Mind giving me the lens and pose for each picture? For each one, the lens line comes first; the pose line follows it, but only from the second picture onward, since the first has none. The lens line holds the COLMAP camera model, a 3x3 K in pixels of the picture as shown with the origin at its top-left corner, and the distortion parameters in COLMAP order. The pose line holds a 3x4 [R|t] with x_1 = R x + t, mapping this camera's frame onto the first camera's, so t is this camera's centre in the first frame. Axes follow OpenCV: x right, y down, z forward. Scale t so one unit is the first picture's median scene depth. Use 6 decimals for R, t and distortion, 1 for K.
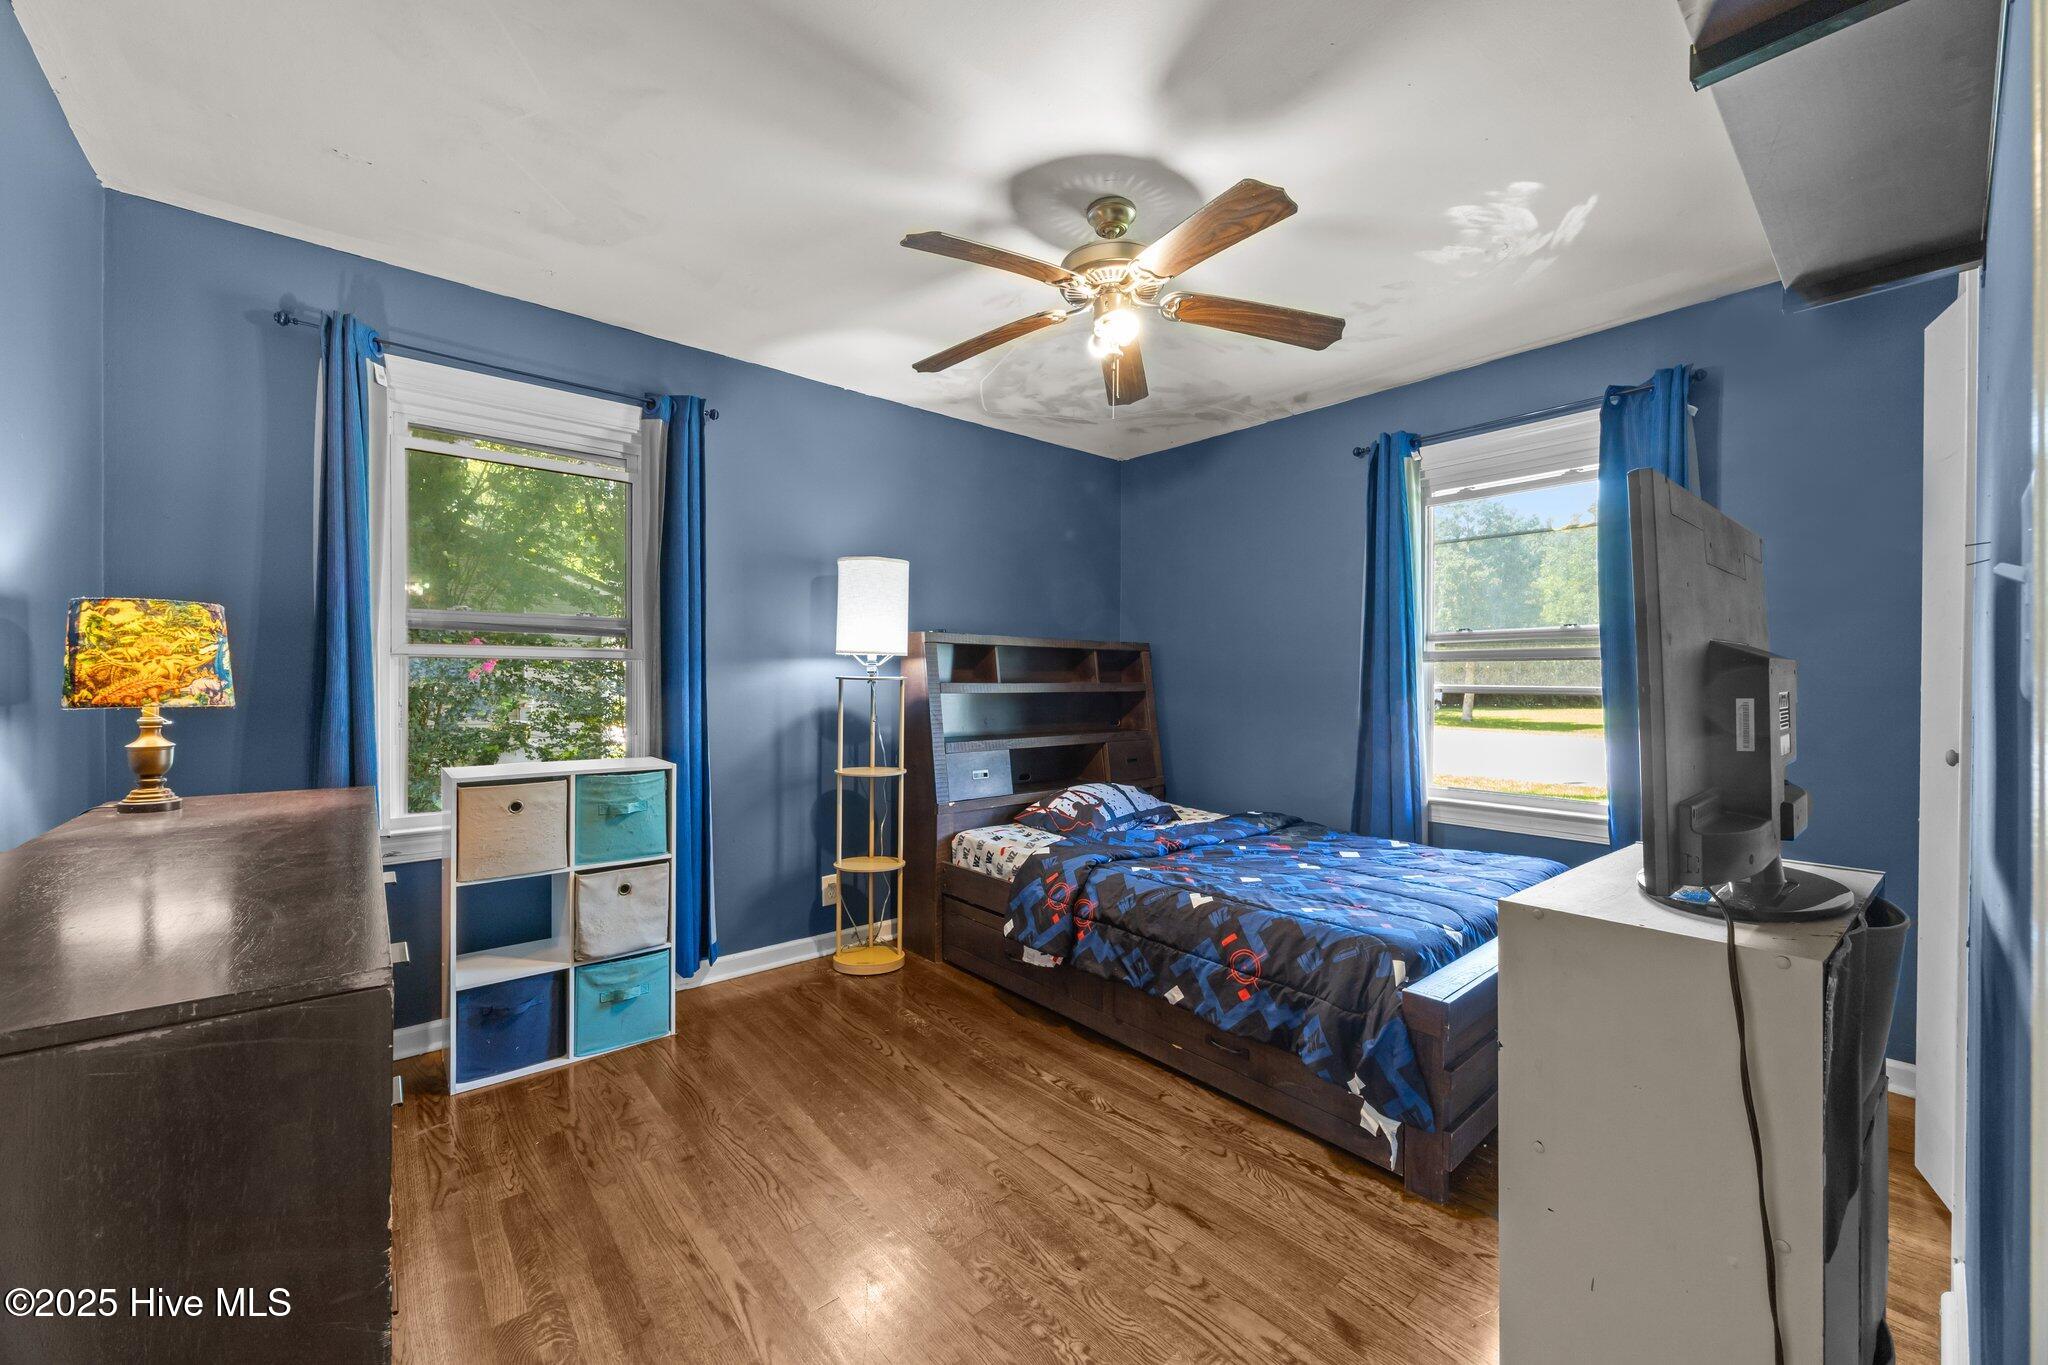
lens RADIAL K [[788.9, 0, 1033.6], [0, 788.9, 679.3], [0, 0, 1]] dist [-0.001945, -0.000246]
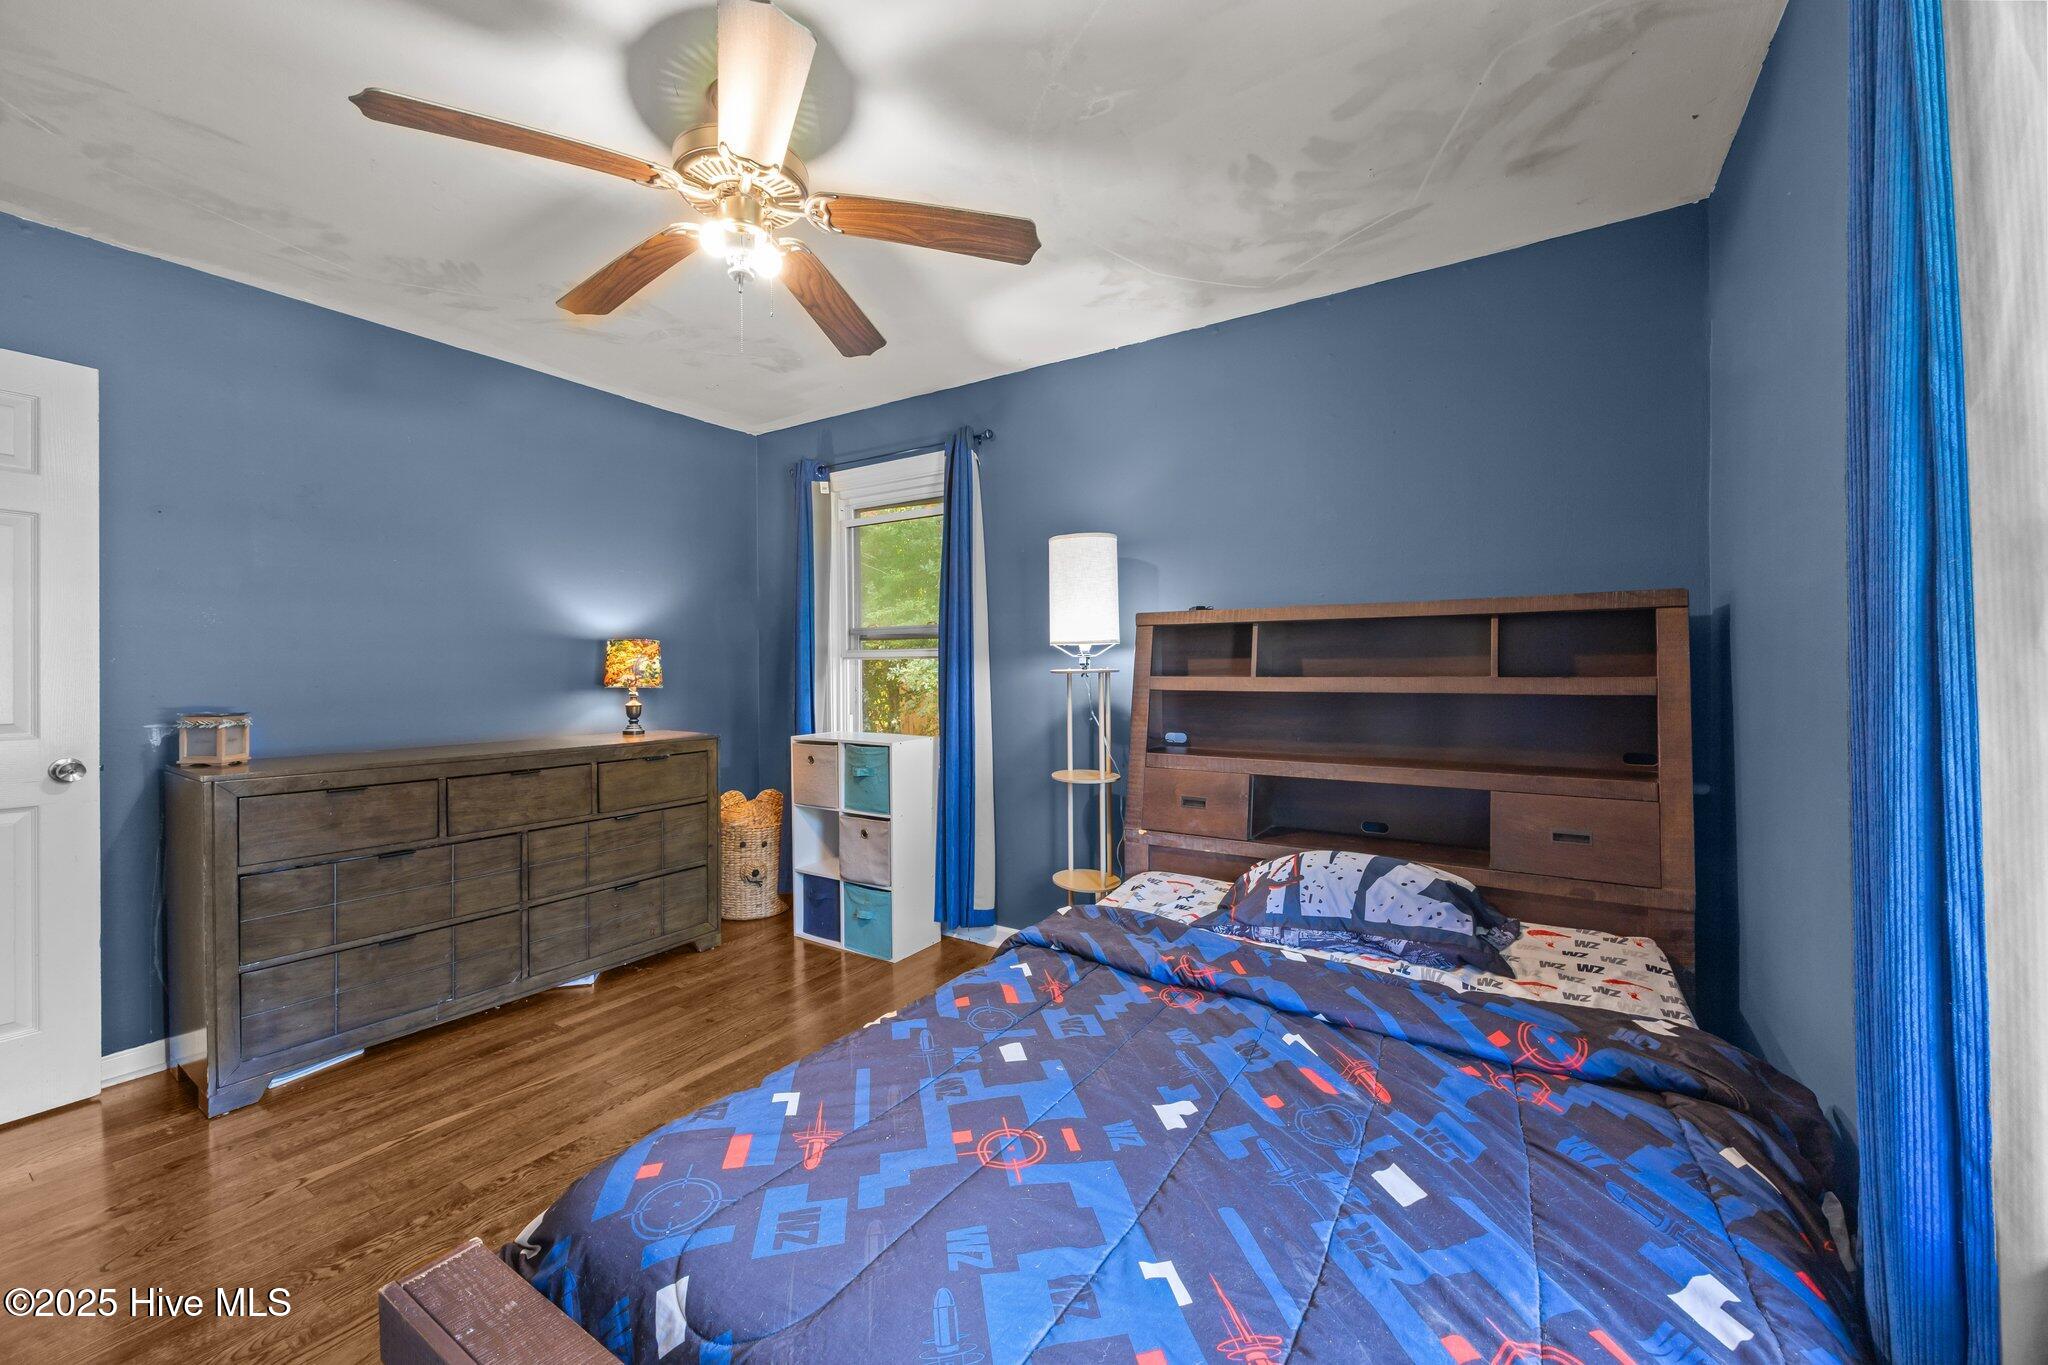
lens RADIAL K [[788.9, 0, 1031.0], [0, 788.9, 674.6], [0, 0, 1]] dist [-0.001945, -0.000246]
pose [[0.283027, 0.001260, -0.959111, 0.633445], [0.005209, 0.999982, 0.002850, -0.000762], [0.959098, -0.005802, 0.283016, 0.695681]]
